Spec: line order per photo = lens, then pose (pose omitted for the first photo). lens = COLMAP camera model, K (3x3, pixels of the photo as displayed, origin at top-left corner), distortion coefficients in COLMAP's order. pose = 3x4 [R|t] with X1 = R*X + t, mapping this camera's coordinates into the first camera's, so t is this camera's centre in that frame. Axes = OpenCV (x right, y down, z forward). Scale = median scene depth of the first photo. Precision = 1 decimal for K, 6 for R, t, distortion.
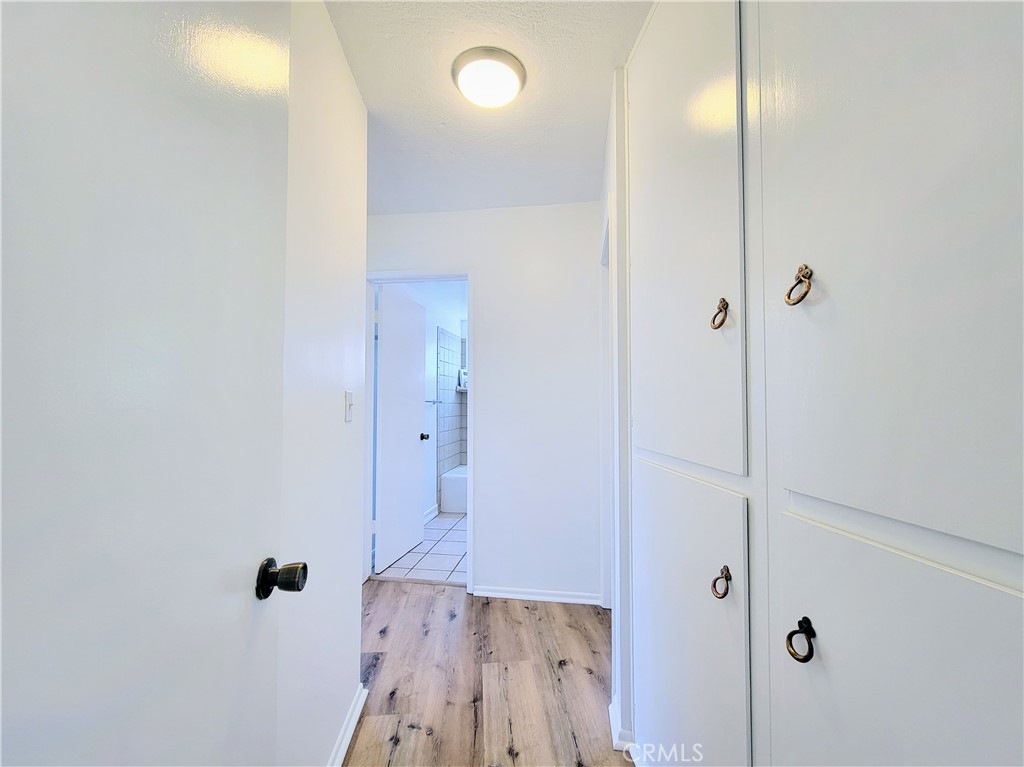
lens RADIAL K [[422.9, 0, 518.9], [0, 422.9, 390.1], [0, 0, 1]] dist [0.006079, -0.002780]
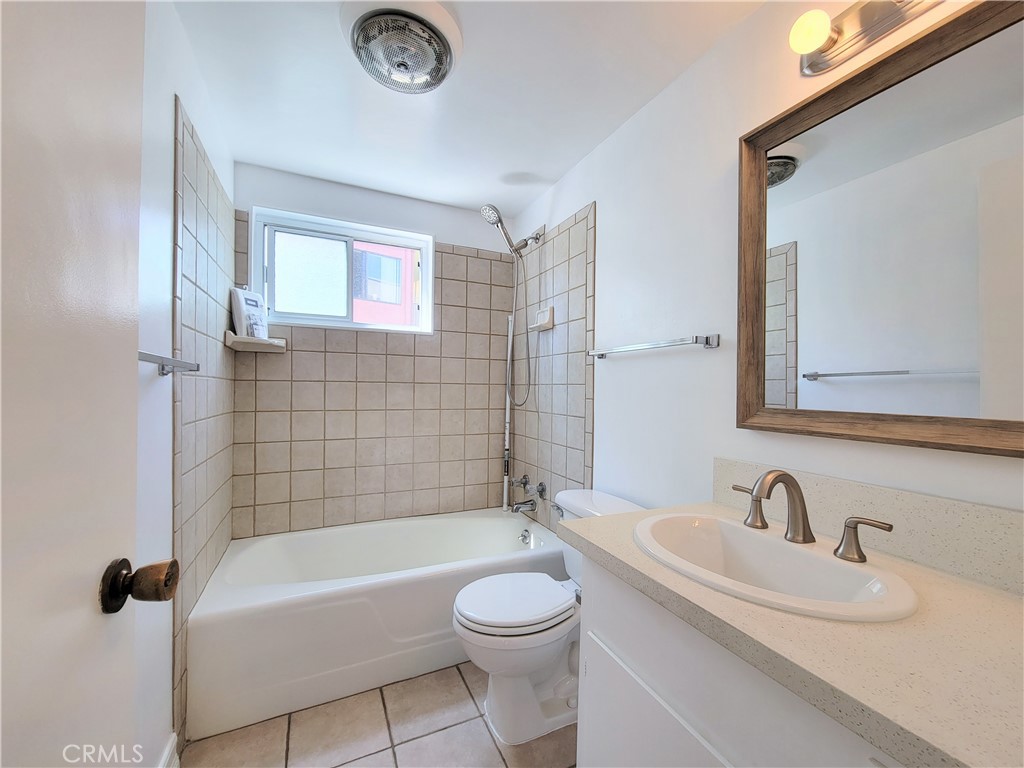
lens RADIAL K [[422.9, 0, 518.9], [0, 422.9, 390.6], [0, 0, 1]] dist [0.006079, -0.002780]
pose [[0.840089, 0.006702, 0.542407, -0.134414], [-0.025299, 0.999320, 0.026835, 0.025787], [-0.541858, -0.036266, 0.839687, 0.560292]]
